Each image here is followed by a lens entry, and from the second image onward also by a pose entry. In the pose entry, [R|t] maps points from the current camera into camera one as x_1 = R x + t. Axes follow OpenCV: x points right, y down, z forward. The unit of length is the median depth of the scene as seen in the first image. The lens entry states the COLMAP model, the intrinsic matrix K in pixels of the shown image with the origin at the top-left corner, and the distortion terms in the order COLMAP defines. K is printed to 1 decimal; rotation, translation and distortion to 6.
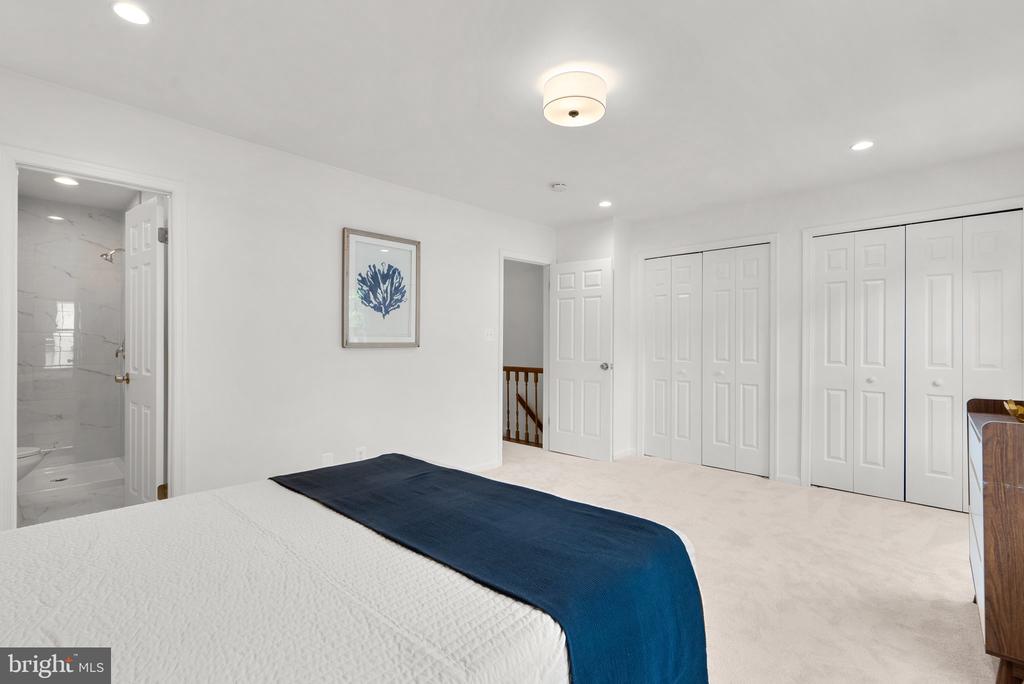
lens RADIAL K [[464.1, 0, 515.0], [0, 464.1, 331.5], [0, 0, 1]] dist [0.000155, 0.000095]
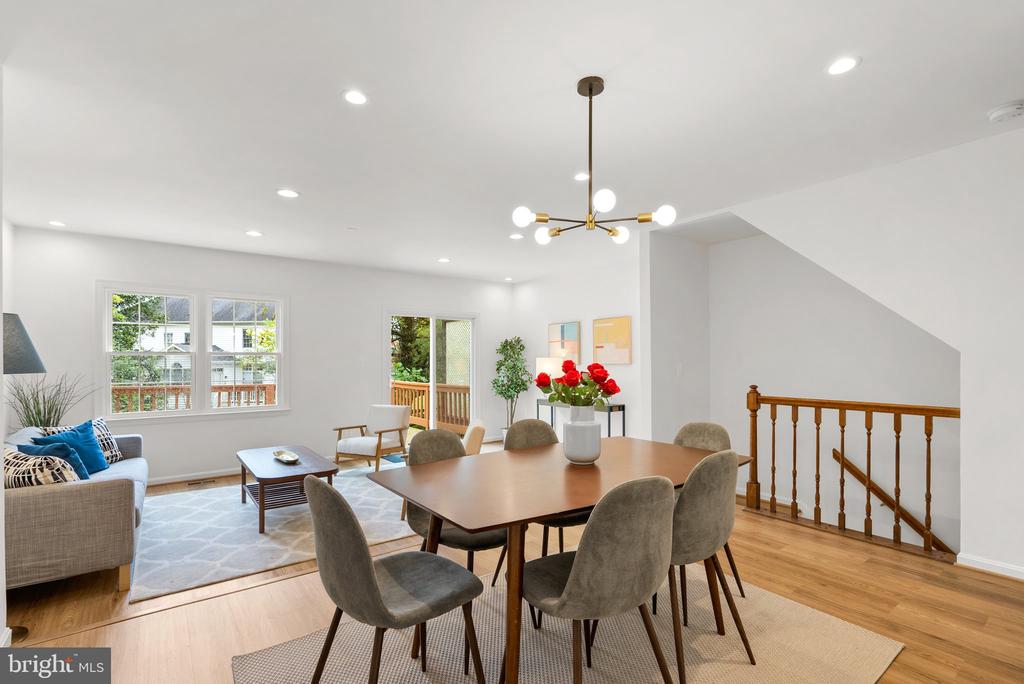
lens RADIAL K [[468.6, 0, 513.6], [0, 468.6, 357.6], [0, 0, 1]] dist [-0.000930, 0.000090]
pose [[0.982574, -0.006167, -0.185769, -0.306229], [0.009188, 0.999839, 0.015405, 0.010947], [0.185645, -0.016843, 0.982473, 0.387867]]
